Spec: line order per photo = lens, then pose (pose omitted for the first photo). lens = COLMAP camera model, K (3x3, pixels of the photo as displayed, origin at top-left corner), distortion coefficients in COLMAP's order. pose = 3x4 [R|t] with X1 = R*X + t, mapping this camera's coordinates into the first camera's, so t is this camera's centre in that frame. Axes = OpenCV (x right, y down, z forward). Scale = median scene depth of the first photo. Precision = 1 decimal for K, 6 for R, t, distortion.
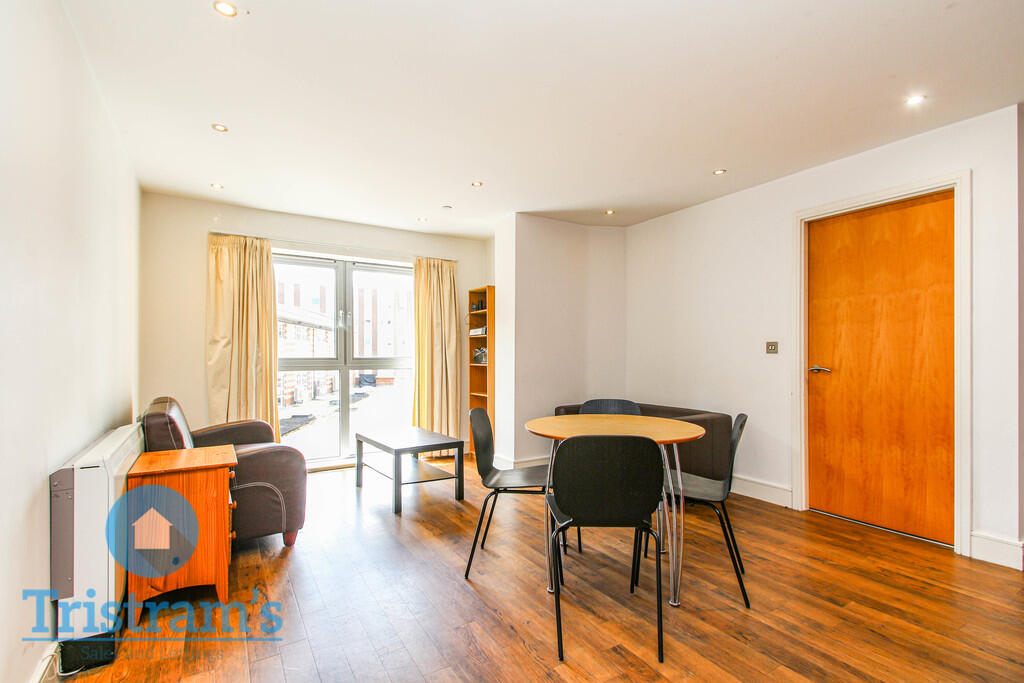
lens RADIAL K [[469.9, 0, 516.7], [0, 469.9, 357.3], [0, 0, 1]] dist [0.001114, -0.000021]
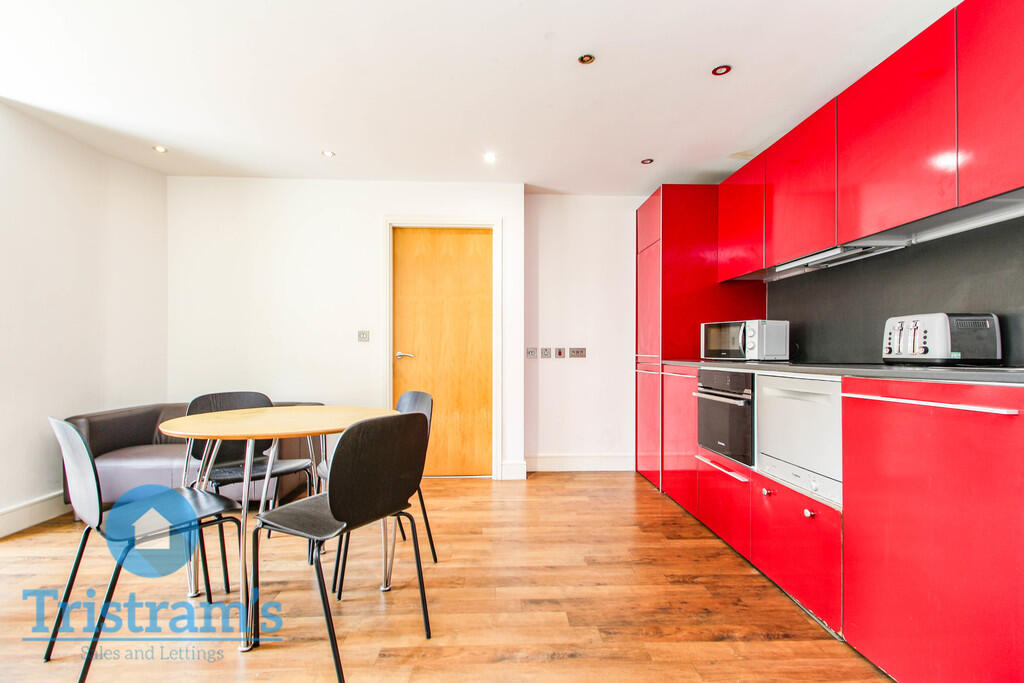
lens RADIAL K [[469.9, 0, 516.7], [0, 469.9, 357.3], [0, 0, 1]] dist [0.001114, -0.000021]
pose [[0.486412, -0.002341, 0.873726, -0.196391], [-0.000187, 0.999996, 0.002784, 0.022272], [-0.873730, -0.001518, 0.486410, 0.149520]]
